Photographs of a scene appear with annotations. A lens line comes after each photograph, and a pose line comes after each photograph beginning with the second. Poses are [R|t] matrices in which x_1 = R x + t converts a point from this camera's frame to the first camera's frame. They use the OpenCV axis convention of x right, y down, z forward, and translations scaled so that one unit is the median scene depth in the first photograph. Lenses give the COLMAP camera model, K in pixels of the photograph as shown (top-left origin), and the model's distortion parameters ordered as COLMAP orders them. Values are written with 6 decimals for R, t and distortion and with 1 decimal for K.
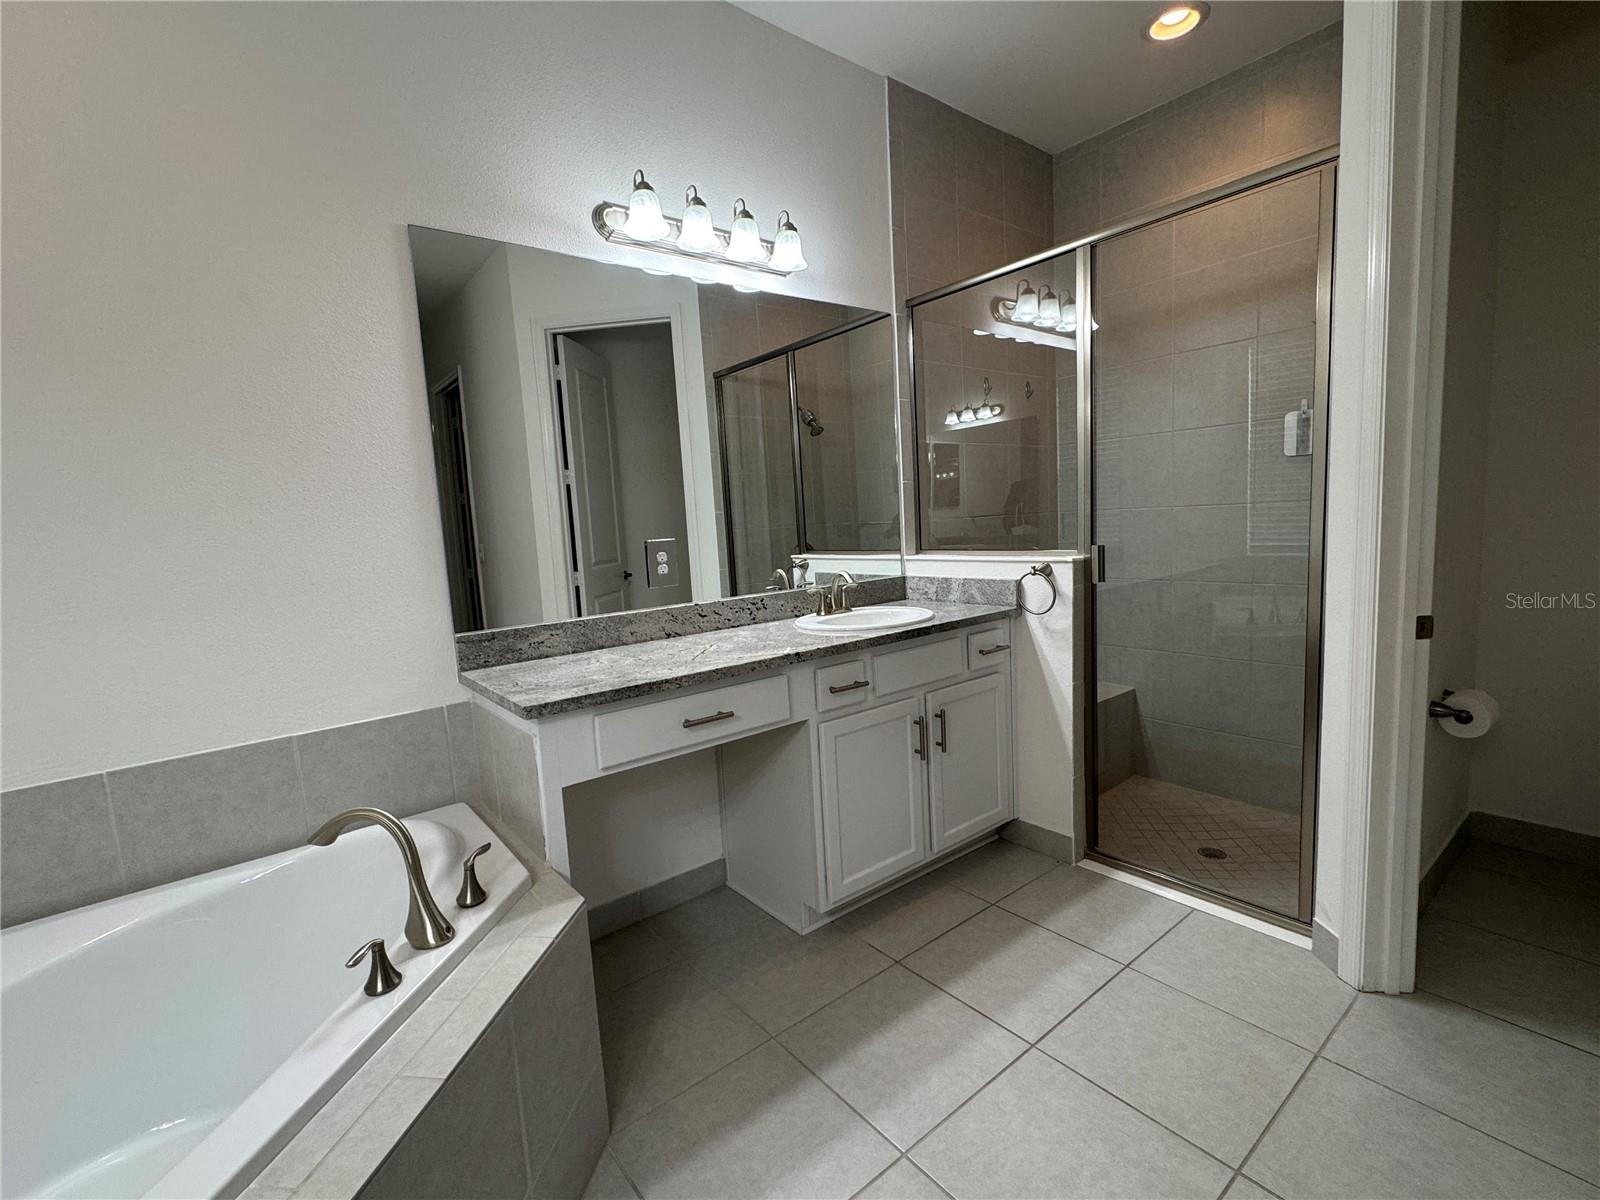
lens RADIAL K [[719.4, 0, 801.3], [0, 719.4, 595.6], [0, 0, 1]] dist [0.000878, -0.000255]
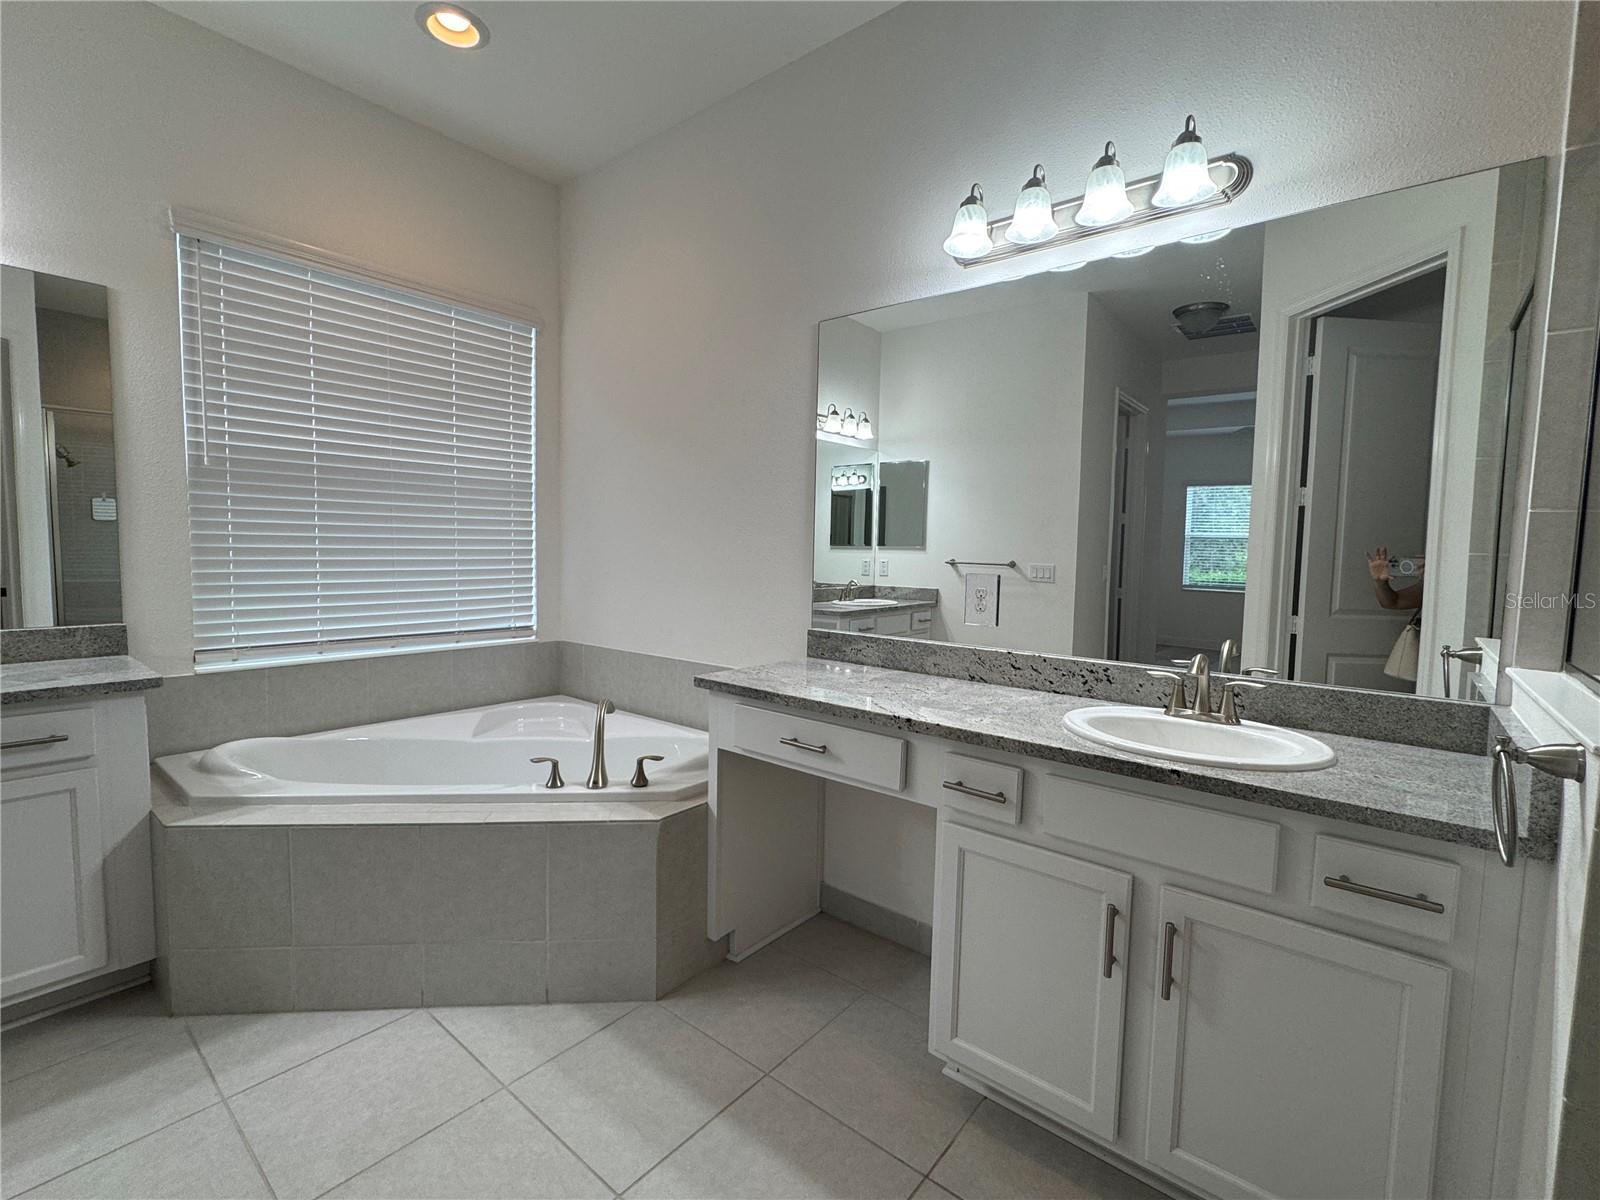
lens RADIAL K [[719.4, 0, 800.1], [0, 719.4, 599.5], [0, 0, 1]] dist [0.000878, -0.000255]
pose [[0.208724, 0.129304, -0.969389, 0.672283], [-0.140477, 0.984906, 0.101126, -0.109716], [0.967833, 0.115070, 0.223738, 0.590906]]
